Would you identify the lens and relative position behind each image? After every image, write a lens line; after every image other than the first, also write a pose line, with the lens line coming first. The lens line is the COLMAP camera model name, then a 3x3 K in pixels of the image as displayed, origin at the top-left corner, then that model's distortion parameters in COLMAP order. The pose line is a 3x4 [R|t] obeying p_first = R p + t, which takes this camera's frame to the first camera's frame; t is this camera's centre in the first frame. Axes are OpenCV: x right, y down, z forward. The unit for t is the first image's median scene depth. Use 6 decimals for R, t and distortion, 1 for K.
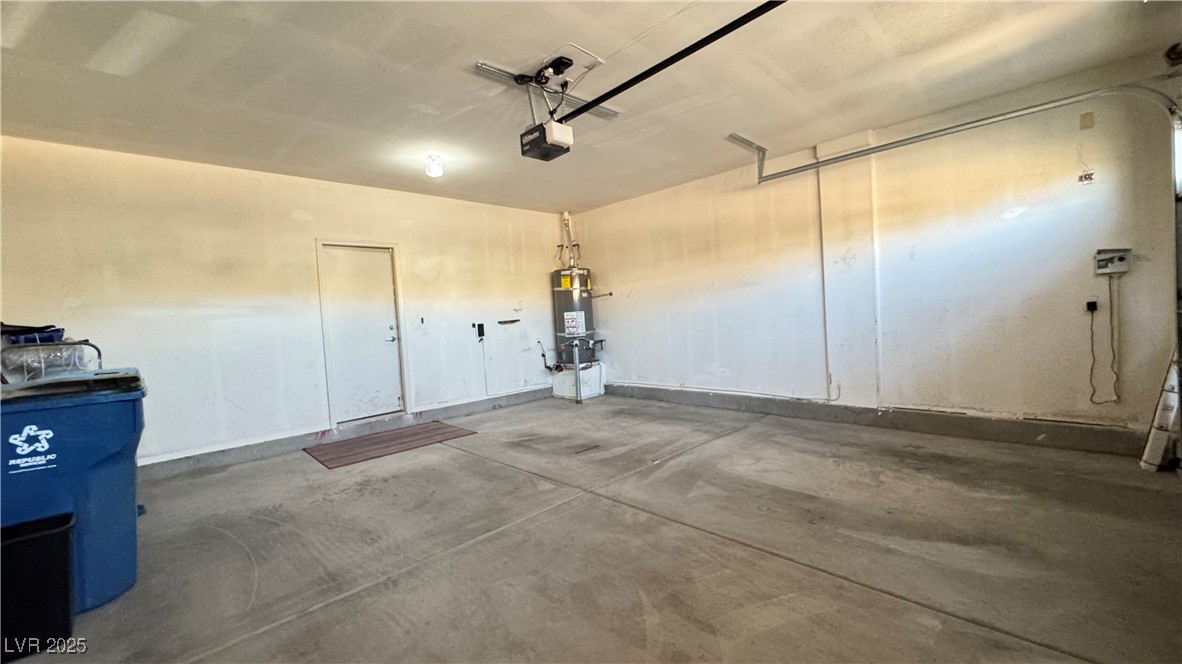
lens RADIAL K [[469.8, 0, 591.0], [0, 469.8, 332.4], [0, 0, 1]] dist [-0.002845, 0.000292]
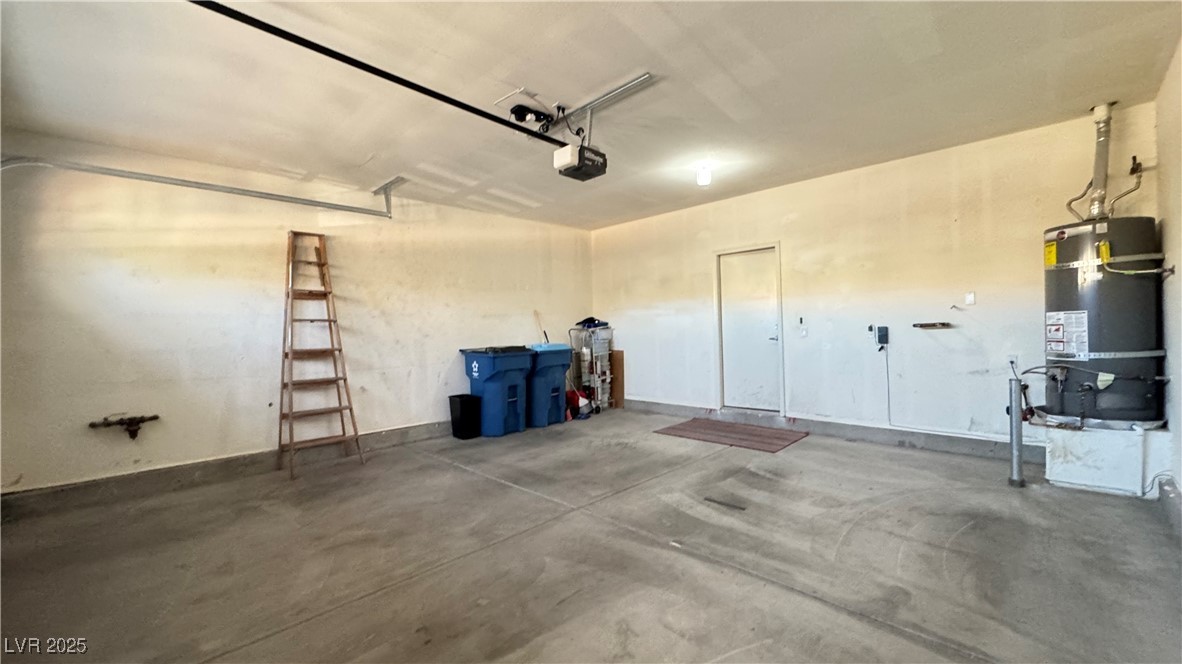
lens RADIAL K [[469.8, 0, 590.7], [0, 469.8, 330.8], [0, 0, 1]] dist [-0.002845, 0.000292]
pose [[0.009682, 0.063128, -0.997958, 0.751919], [-0.012311, 0.997937, 0.063008, -0.078773], [0.999877, 0.011675, 0.010439, 0.790420]]
